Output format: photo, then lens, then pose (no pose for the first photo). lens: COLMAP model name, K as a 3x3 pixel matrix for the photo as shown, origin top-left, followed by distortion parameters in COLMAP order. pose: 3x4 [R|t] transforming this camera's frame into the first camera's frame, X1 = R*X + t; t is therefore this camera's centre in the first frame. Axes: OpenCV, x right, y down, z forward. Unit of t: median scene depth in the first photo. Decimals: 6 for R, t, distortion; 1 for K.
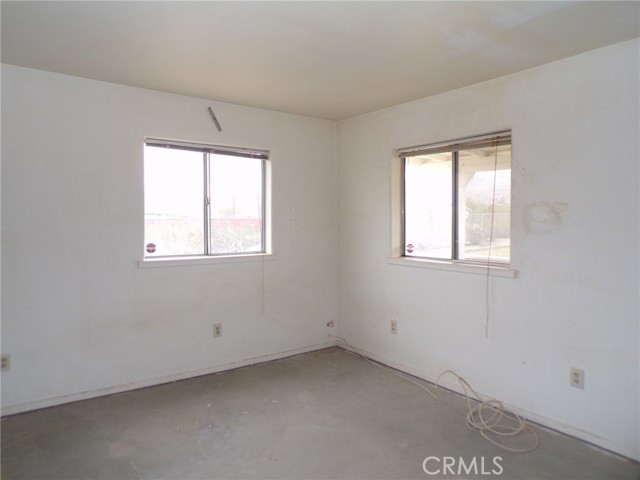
lens RADIAL K [[425.7, 0, 316.2], [0, 425.7, 239.5], [0, 0, 1]] dist [-0.020094, 0.004816]
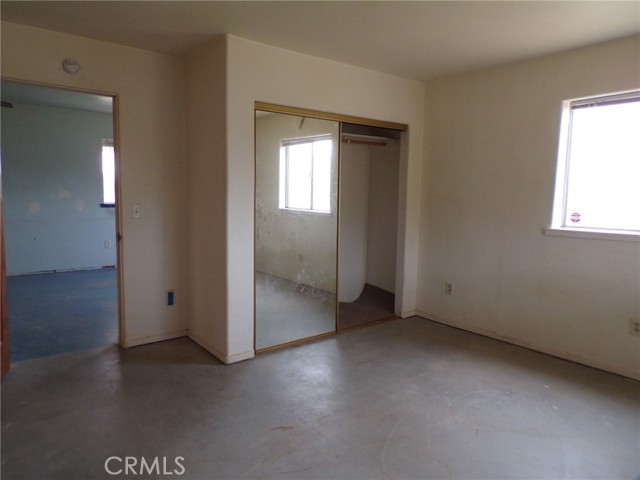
lens RADIAL K [[425.7, 0, 316.0], [0, 425.7, 241.3], [0, 0, 1]] dist [-0.020094, 0.004816]
pose [[0.020026, 0.105840, -0.994181, 0.576136], [-0.041052, 0.993629, 0.104955, -0.002481], [0.998956, 0.038712, 0.024244, 0.419111]]
